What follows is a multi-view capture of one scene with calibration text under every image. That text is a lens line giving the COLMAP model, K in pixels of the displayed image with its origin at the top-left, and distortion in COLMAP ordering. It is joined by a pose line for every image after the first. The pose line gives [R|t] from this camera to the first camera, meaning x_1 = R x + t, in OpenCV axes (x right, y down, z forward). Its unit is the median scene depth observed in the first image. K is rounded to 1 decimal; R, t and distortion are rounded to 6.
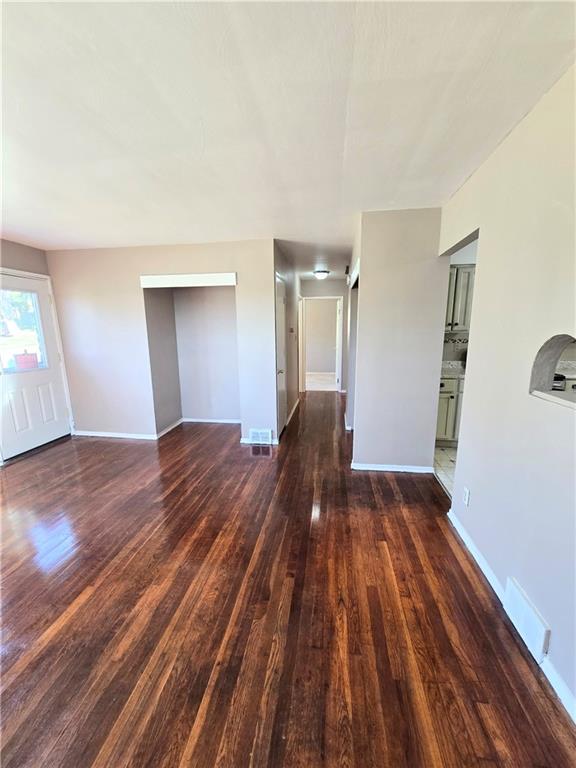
lens RADIAL K [[315.2, 0, 288.7], [0, 315.2, 391.0], [0, 0, 1]] dist [-0.005009, 0.002861]
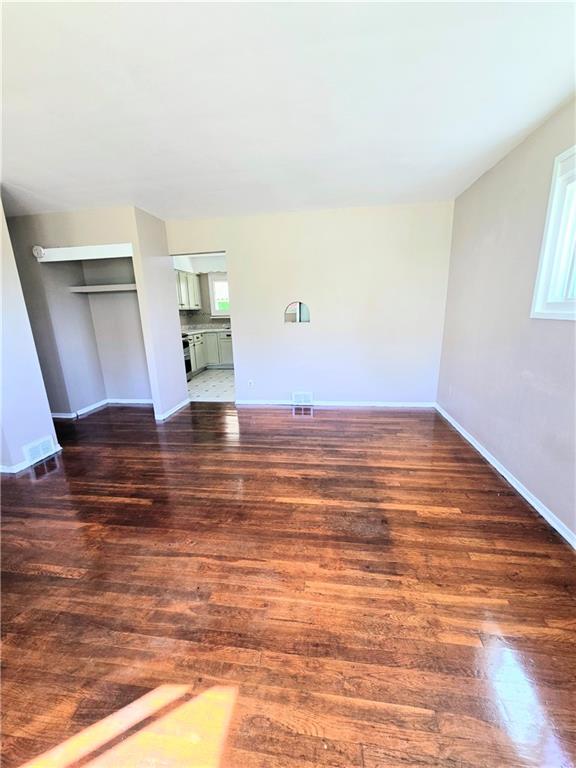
lens RADIAL K [[314.0, 0, 288.0], [0, 314.0, 385.0], [0, 0, 1]] dist [0.001365, 0.000083]
pose [[0.001758, -0.230437, 0.973086, -1.429020], [0.226431, 0.947905, 0.224065, -0.066673], [-0.974026, 0.219942, 0.053844, 0.640746]]
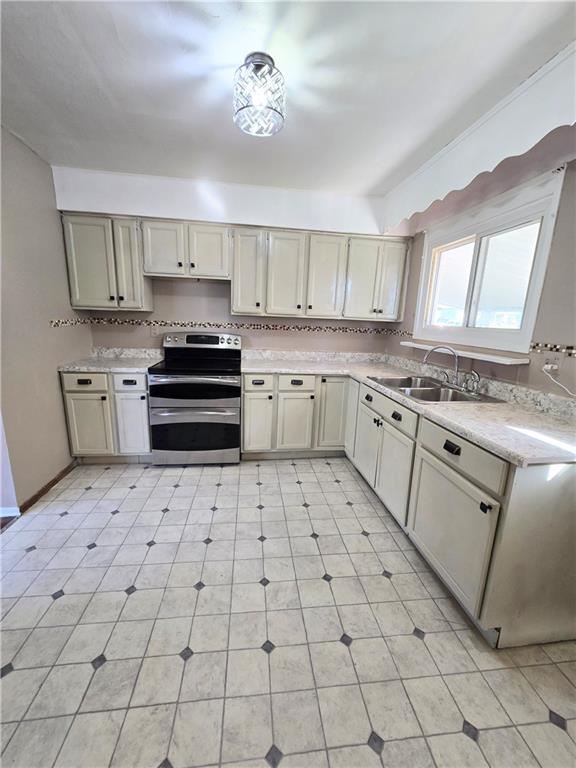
lens RADIAL K [[315.2, 0, 285.9], [0, 315.2, 388.9], [0, 0, 1]] dist [-0.005009, 0.002861]
pose [[0.963713, -0.012052, 0.266667, 1.198711], [0.005770, 0.999687, 0.024327, -0.027347], [-0.266877, -0.021905, 0.963482, 0.315041]]
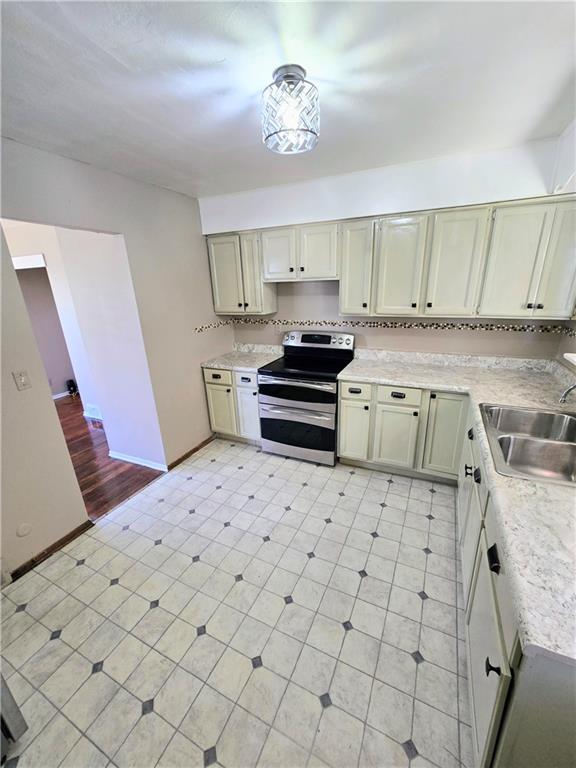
lens RADIAL K [[315.2, 0, 285.9], [0, 315.2, 388.6], [0, 0, 1]] dist [-0.005009, 0.002861]
pose [[0.953901, 0.076283, -0.290264, 1.525506], [-0.036549, 0.989487, 0.139930, -0.189455], [0.297887, -0.122871, 0.946661, 0.349032]]
